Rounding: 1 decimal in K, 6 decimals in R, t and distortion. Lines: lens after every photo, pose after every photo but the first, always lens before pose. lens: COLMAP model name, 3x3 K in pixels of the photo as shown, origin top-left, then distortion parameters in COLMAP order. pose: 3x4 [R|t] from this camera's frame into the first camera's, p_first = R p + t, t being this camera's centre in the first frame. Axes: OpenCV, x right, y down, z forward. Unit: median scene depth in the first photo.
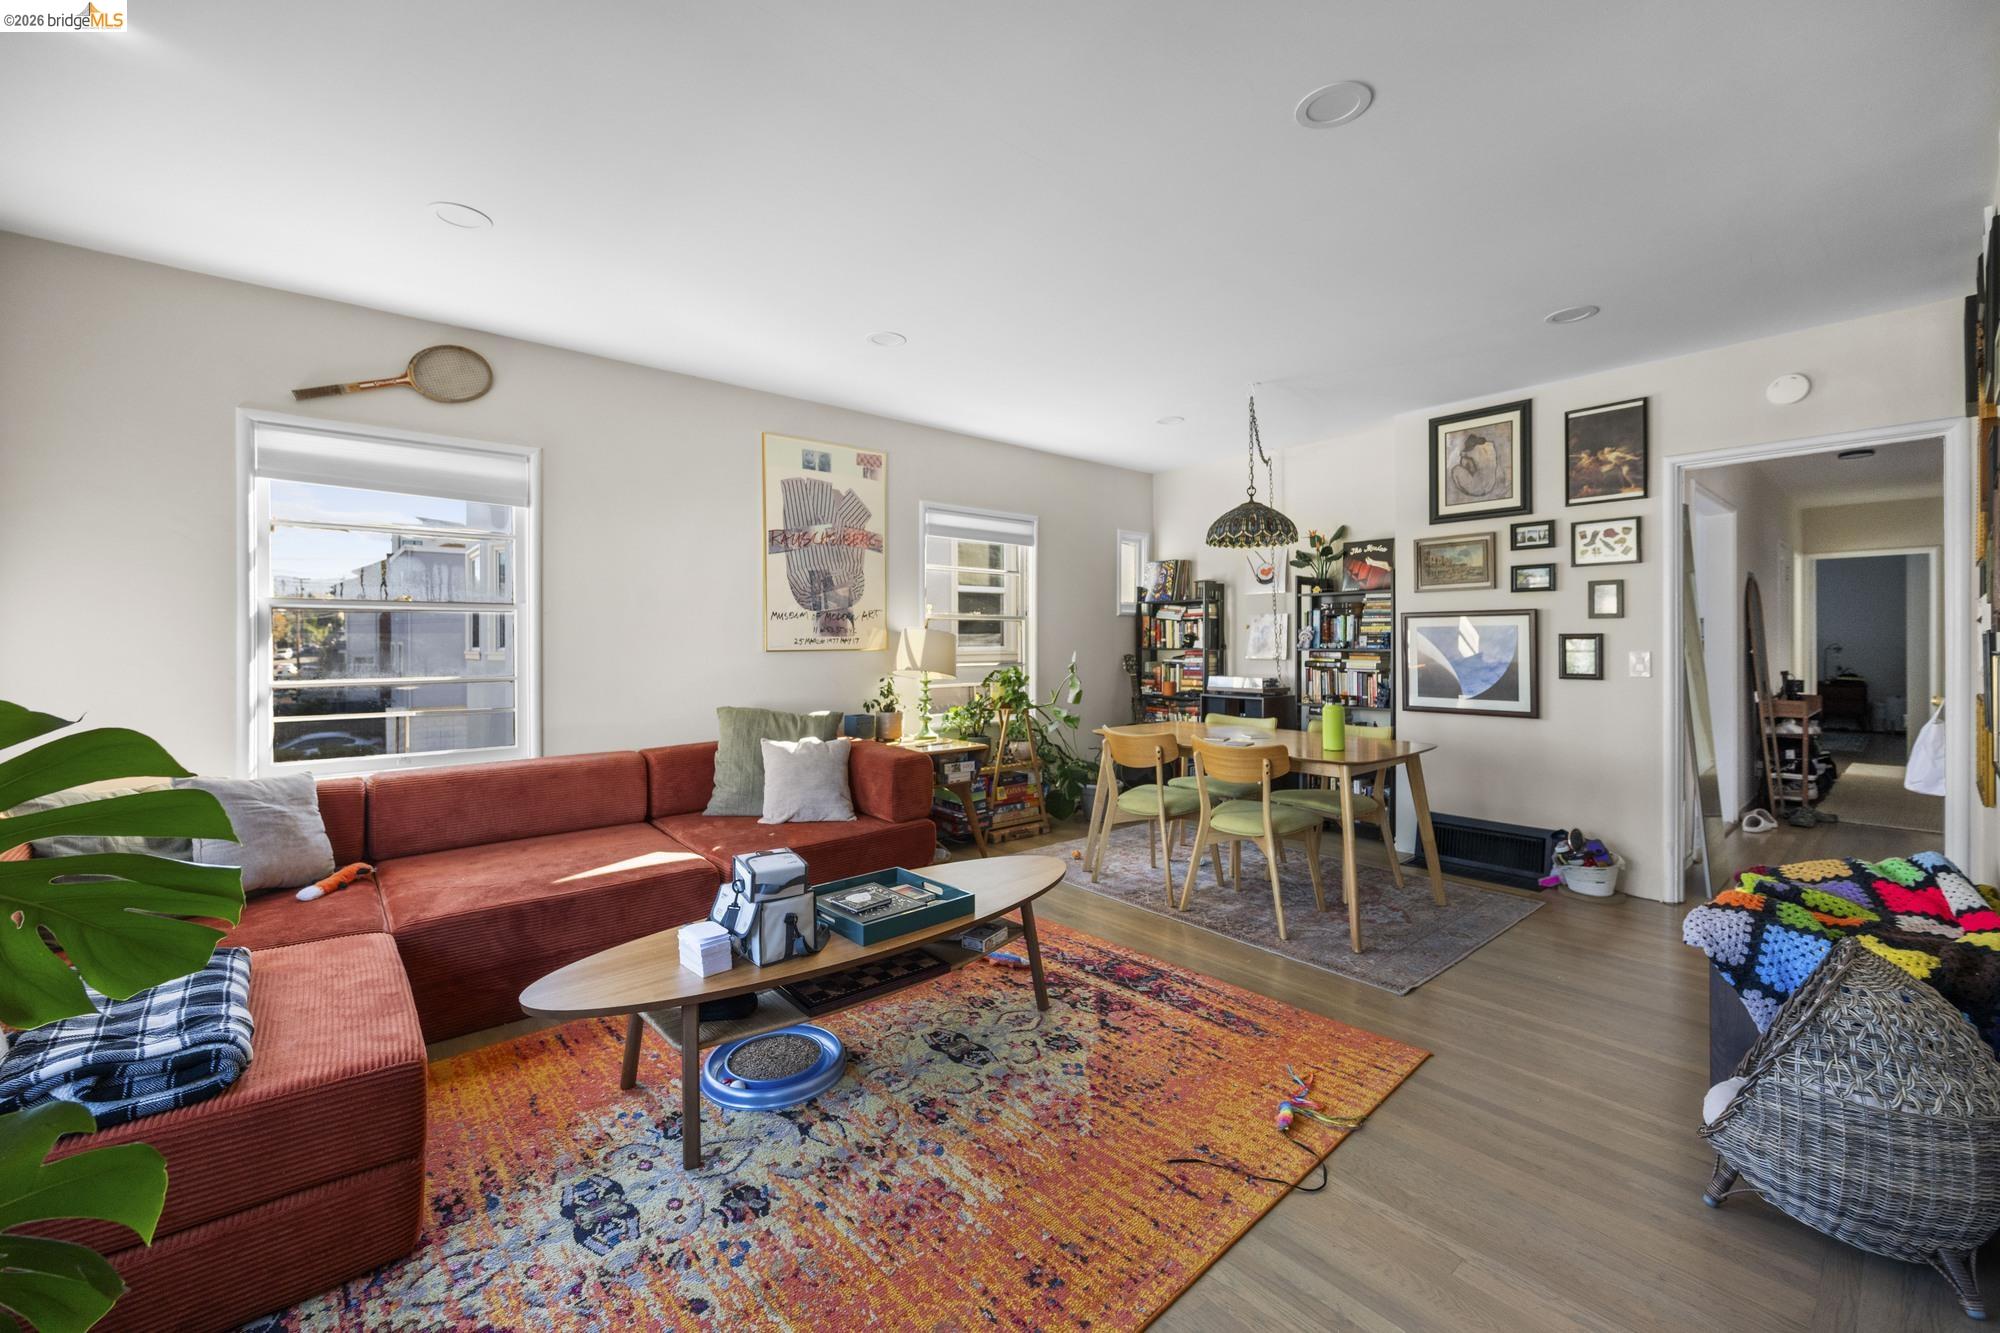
lens RADIAL K [[793.7, 0, 997.9], [0, 793.7, 639.4], [0, 0, 1]] dist [0.001162, -0.000008]
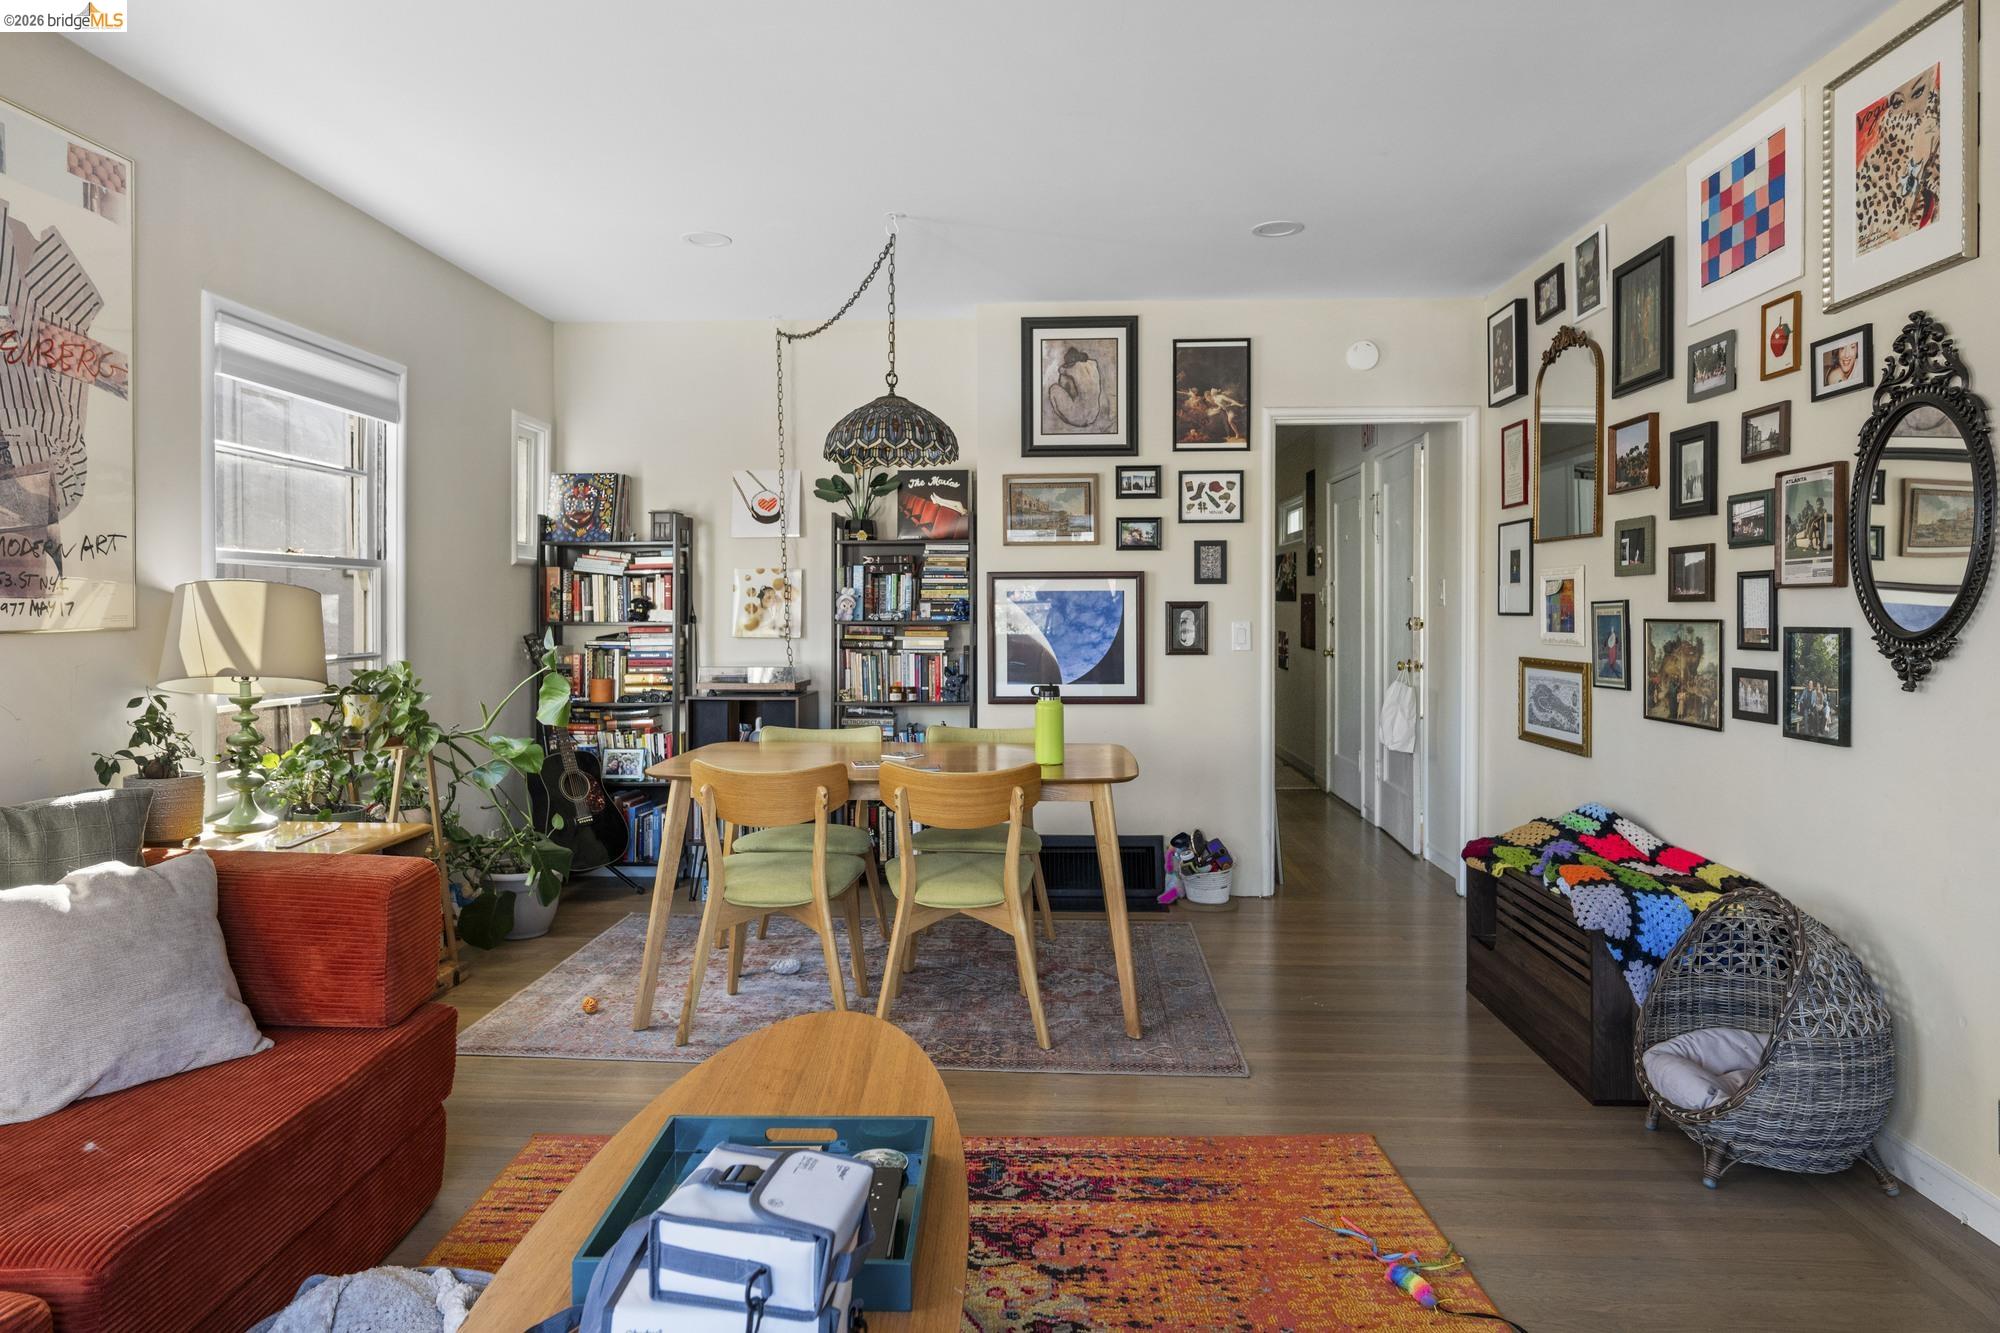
lens RADIAL K [[1169.0, 0, 993.0], [0, 1169.0, 613.9], [0, 0, 1]] dist [-0.001349, -0.000032]
pose [[0.686747, -0.001690, 0.726894, -0.315761], [-0.001382, 0.999992, 0.003632, 0.001821], [-0.726895, -0.003499, 0.686740, 0.277683]]
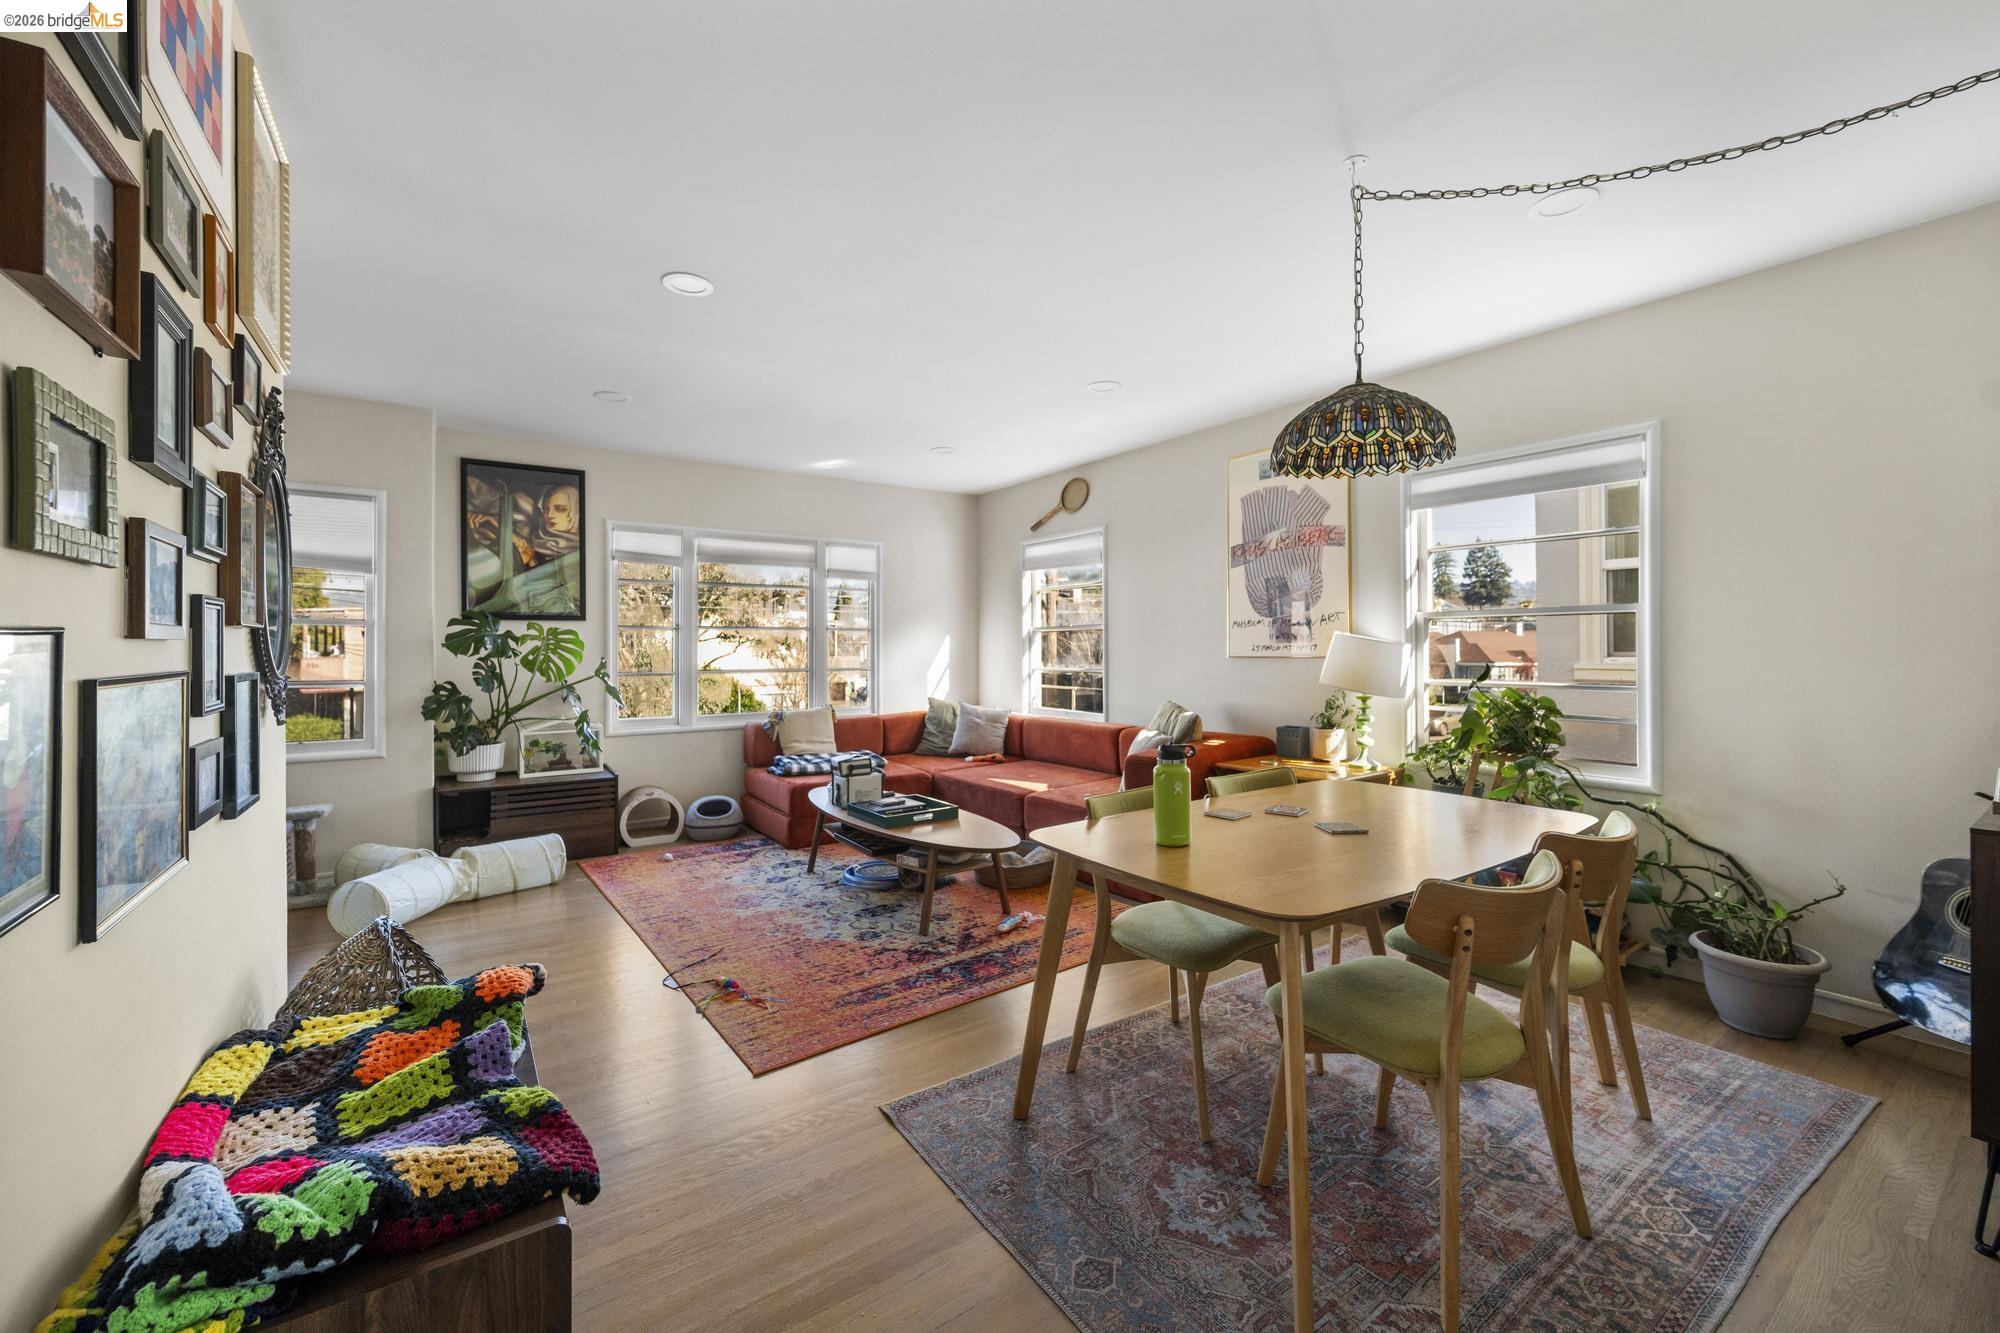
lens RADIAL K [[793.7, 0, 997.9], [0, 793.7, 639.4], [0, 0, 1]] dist [0.001162, -0.000008]
pose [[-0.099416, -0.010727, -0.994988, 0.854437], [0.004293, 0.999928, -0.011209, 0.001691], [0.995037, -0.005386, -0.099363, 0.802701]]
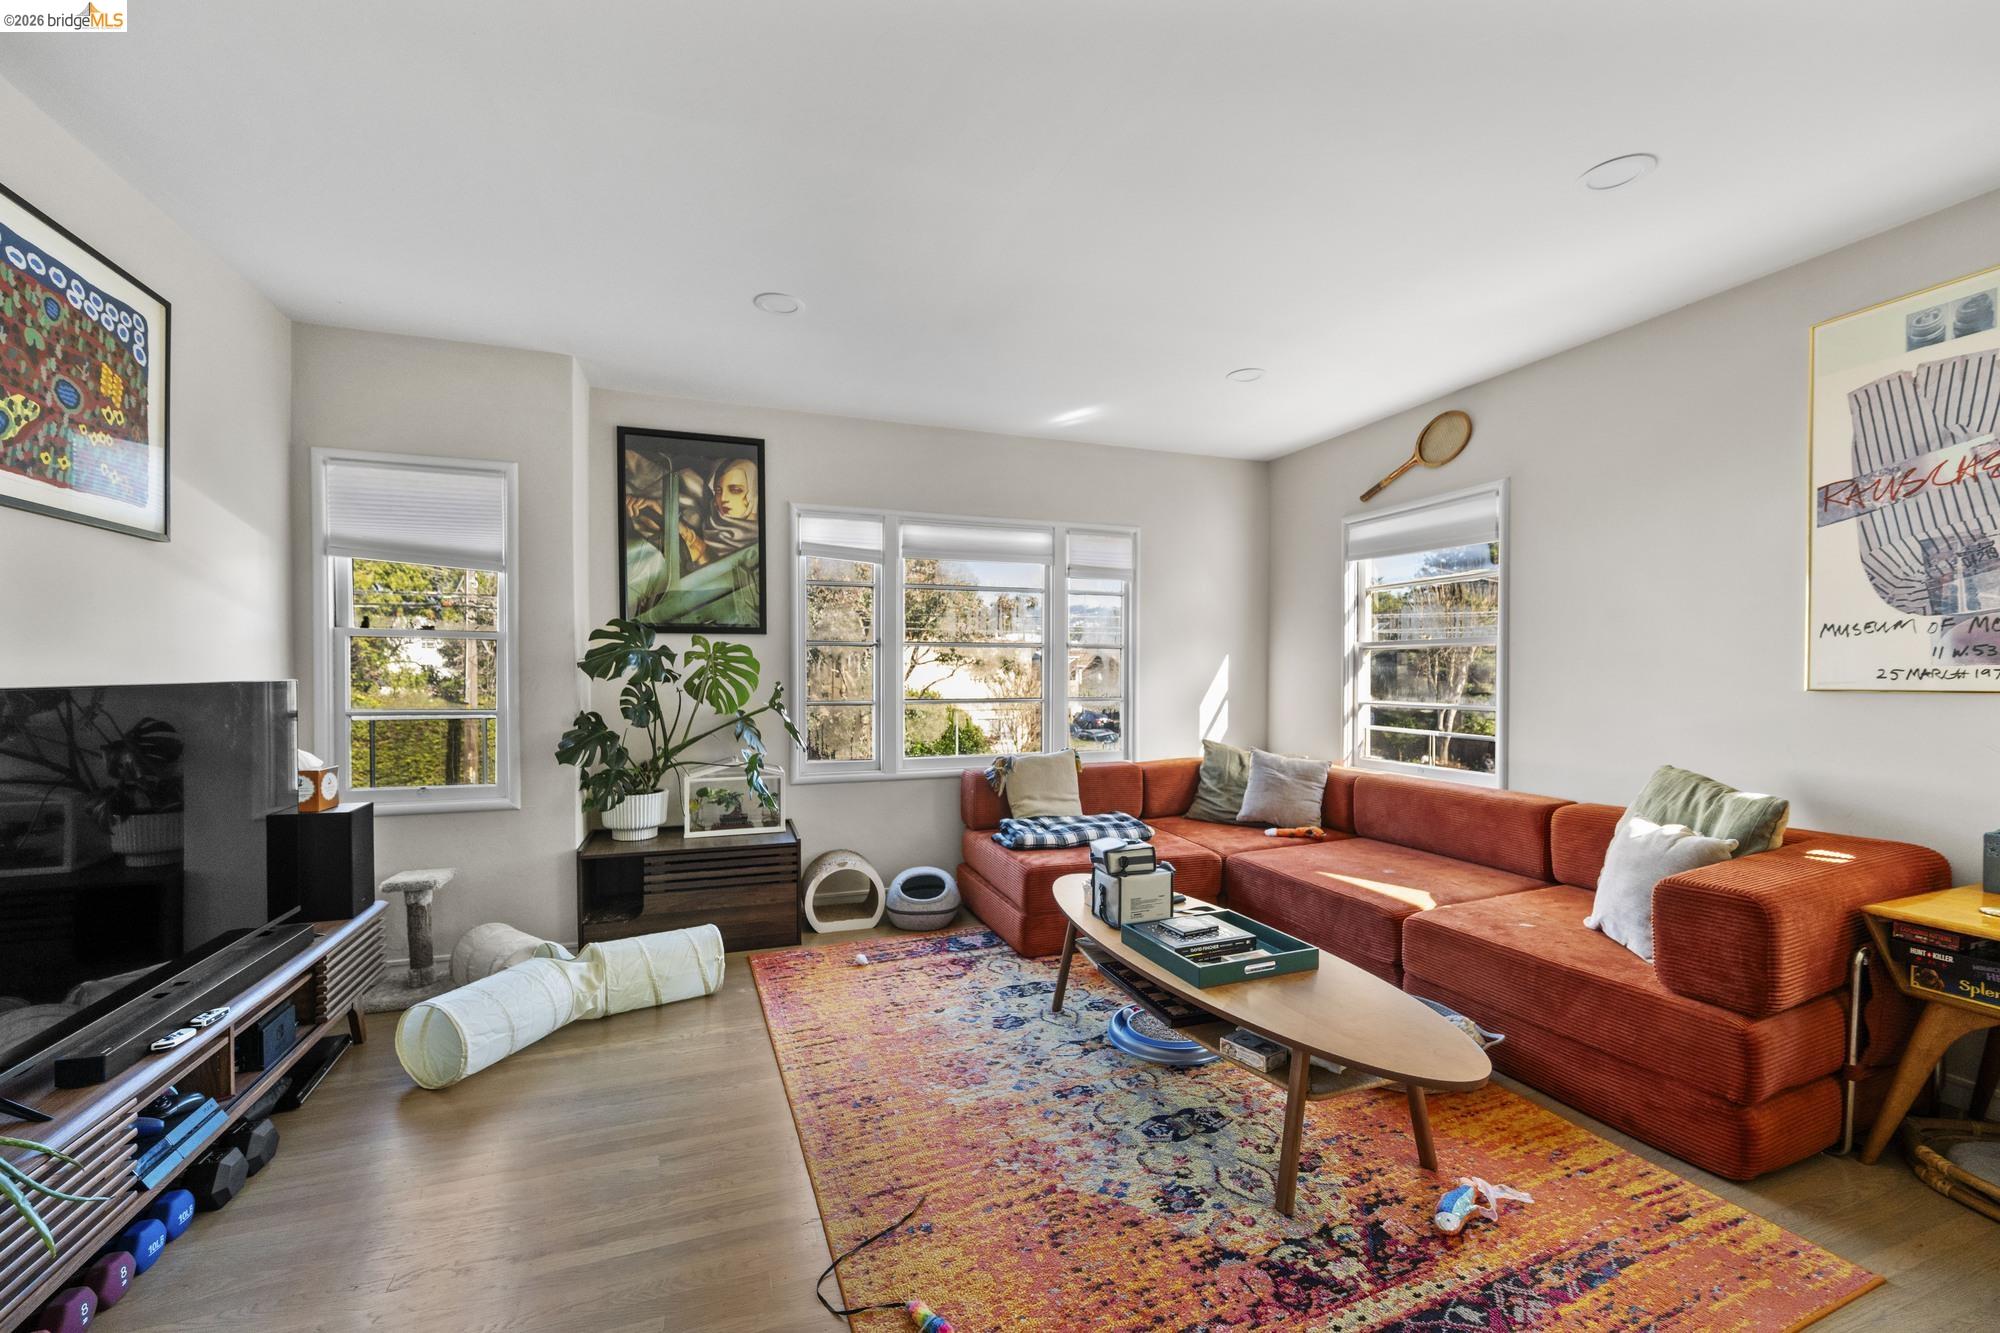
lens RADIAL K [[815.3, 0, 1003.9], [0, 815.3, 677.6], [0, 0, 1]] dist [-0.000117, -0.000042]
pose [[-0.349540, 0.005234, -0.936907, 0.510701], [-0.000484, 0.999983, 0.005768, 0.002283], [0.936921, 0.002470, -0.349532, 0.653663]]
